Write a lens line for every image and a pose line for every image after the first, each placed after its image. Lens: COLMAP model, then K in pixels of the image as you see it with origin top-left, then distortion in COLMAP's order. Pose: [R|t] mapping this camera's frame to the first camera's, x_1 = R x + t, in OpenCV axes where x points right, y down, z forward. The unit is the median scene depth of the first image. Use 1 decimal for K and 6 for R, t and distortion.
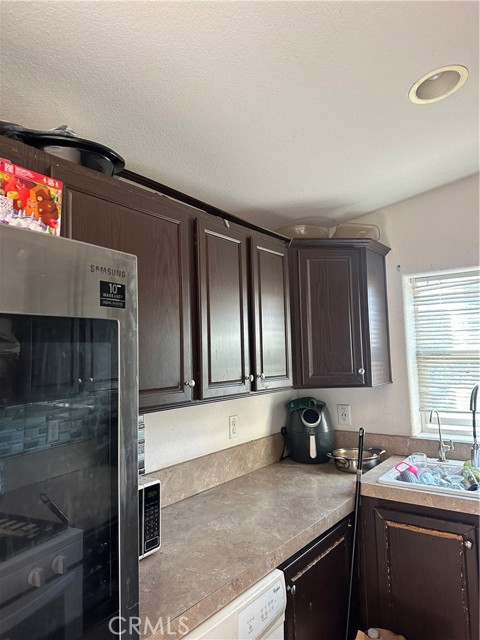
lens RADIAL K [[463.2, 0, 240.0], [0, 463.2, 320.0], [0, 0, 1]] dist [0.073943, -0.003812]
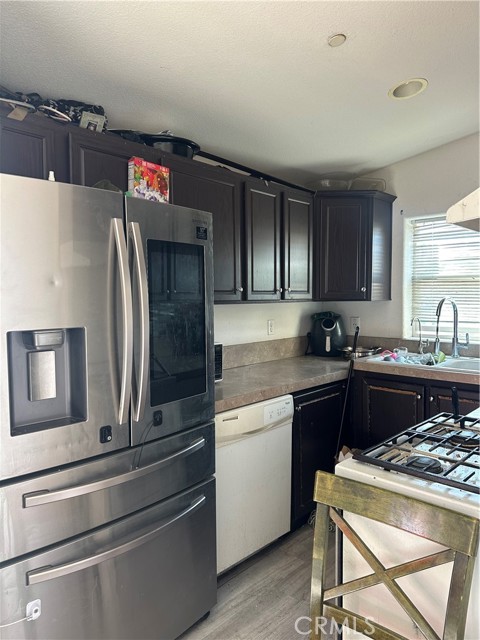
lens RADIAL K [[463.2, 0, 240.0], [0, 463.2, 320.0], [0, 0, 1]] dist [0.073943, -0.003812]
pose [[0.993003, 0.022655, -0.115897, 0.061297], [-0.007697, 0.991756, 0.127911, 0.027051], [0.117839, -0.126124, 0.984991, -0.447800]]
